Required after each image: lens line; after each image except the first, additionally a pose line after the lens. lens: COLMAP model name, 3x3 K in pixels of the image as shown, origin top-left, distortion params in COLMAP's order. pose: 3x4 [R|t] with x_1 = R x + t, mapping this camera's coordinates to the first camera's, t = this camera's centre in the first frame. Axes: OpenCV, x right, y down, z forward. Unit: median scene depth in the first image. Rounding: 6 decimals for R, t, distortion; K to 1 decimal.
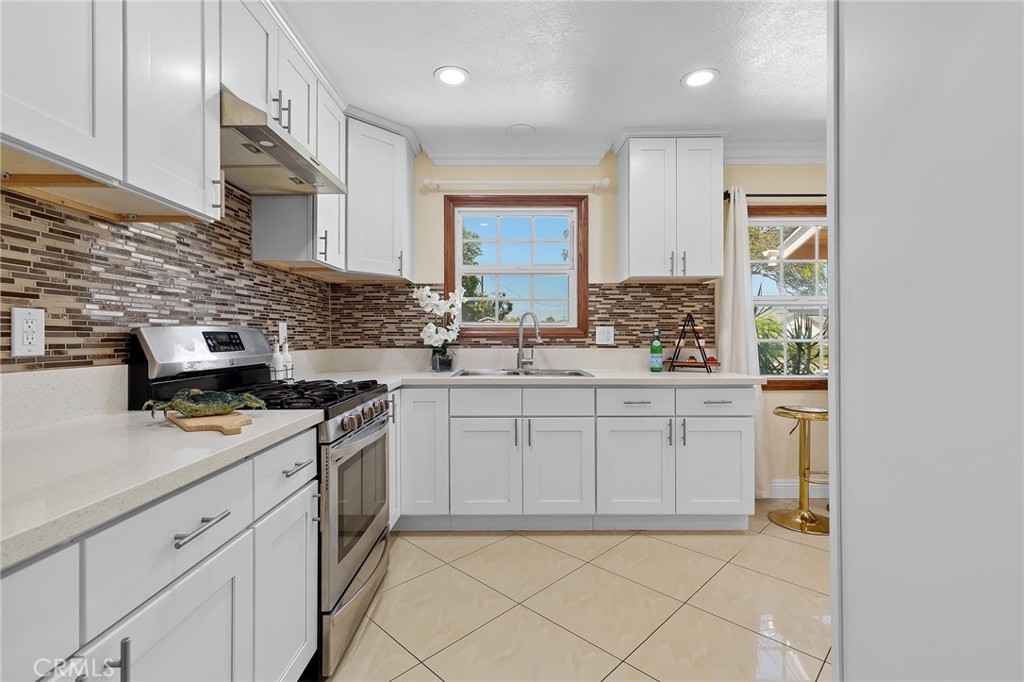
lens RADIAL K [[463.7, 0, 512.0], [0, 463.7, 341.0], [0, 0, 1]] dist [-0.001063, -0.000282]
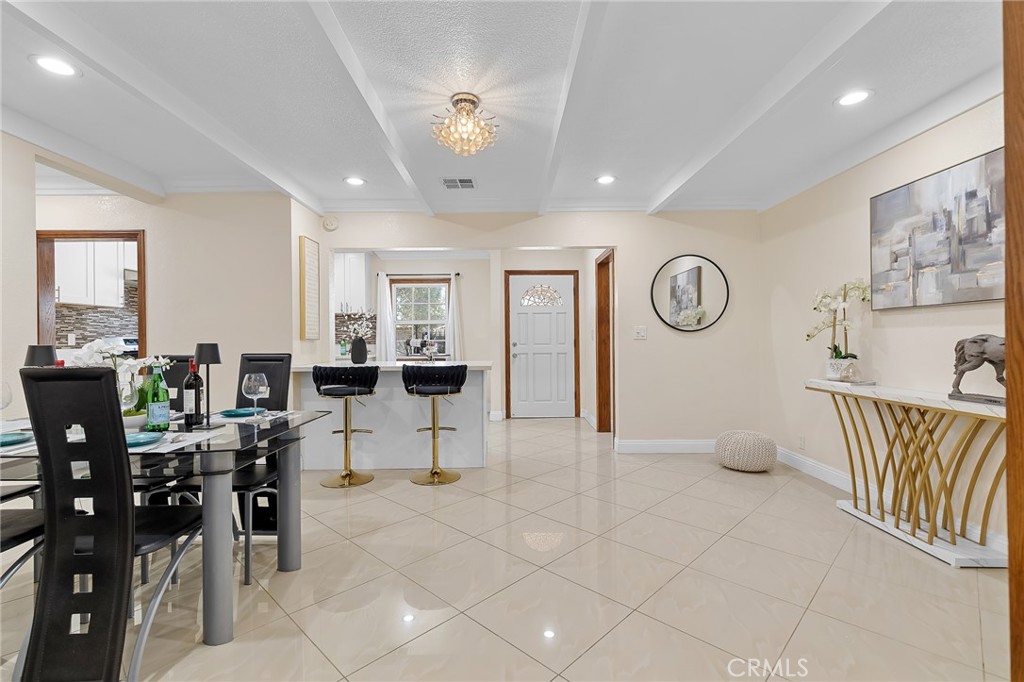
lens RADIAL K [[456.5, 0, 512.0], [0, 456.5, 341.0], [0, 0, 1]] dist [-0.000594, 0.000042]
pose [[0.999946, -0.006595, 0.008002, 1.113676], [0.006635, 0.999965, -0.005005, 0.015881], [-0.007968, 0.005058, 0.999955, -1.211137]]
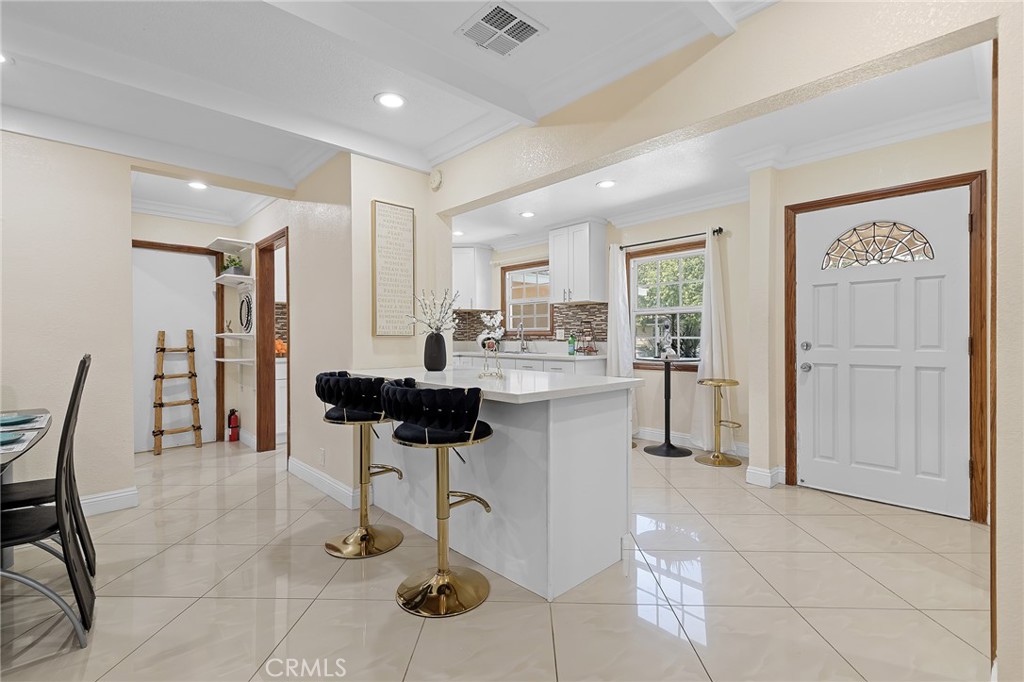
lens RADIAL K [[456.5, 0, 512.0], [0, 456.5, 341.0], [0, 0, 1]] dist [-0.000594, 0.000042]
pose [[0.679375, 0.005667, -0.733769, 1.464639], [-0.005296, 0.999982, 0.002820, 0.009920], [0.733772, 0.001970, 0.679393, -0.370963]]
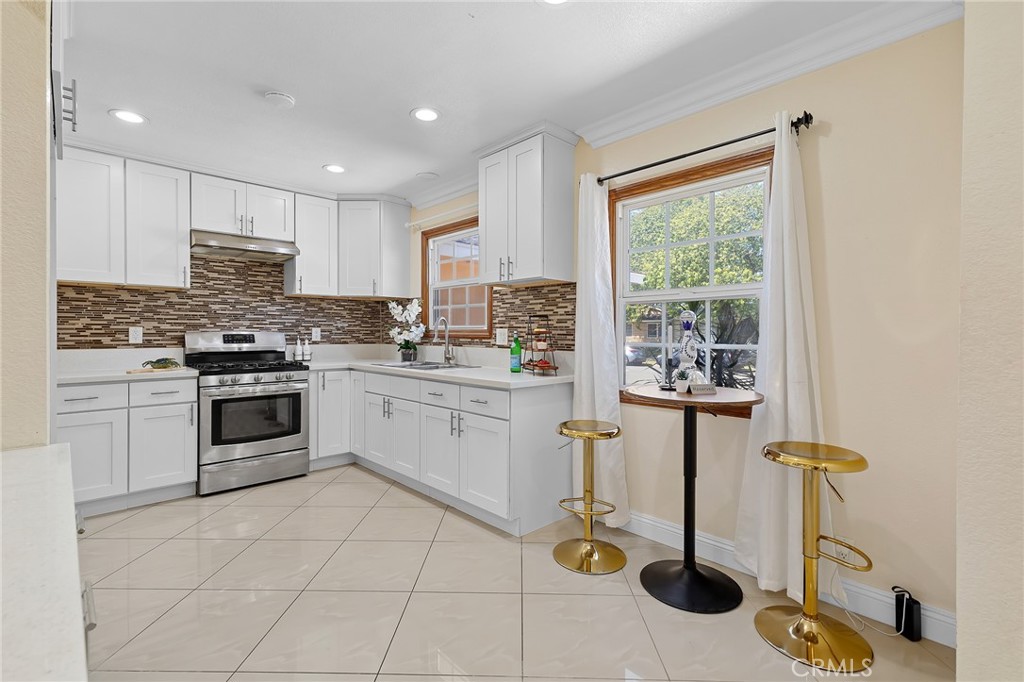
lens RADIAL K [[456.5, 0, 512.0], [0, 456.5, 341.0], [0, 0, 1]] dist [-0.000594, 0.000042]
pose [[0.687851, 0.015763, -0.725681, 1.060167], [-0.010306, 0.999875, 0.011950, -0.016124], [0.725779, -0.000741, 0.687927, 0.291578]]
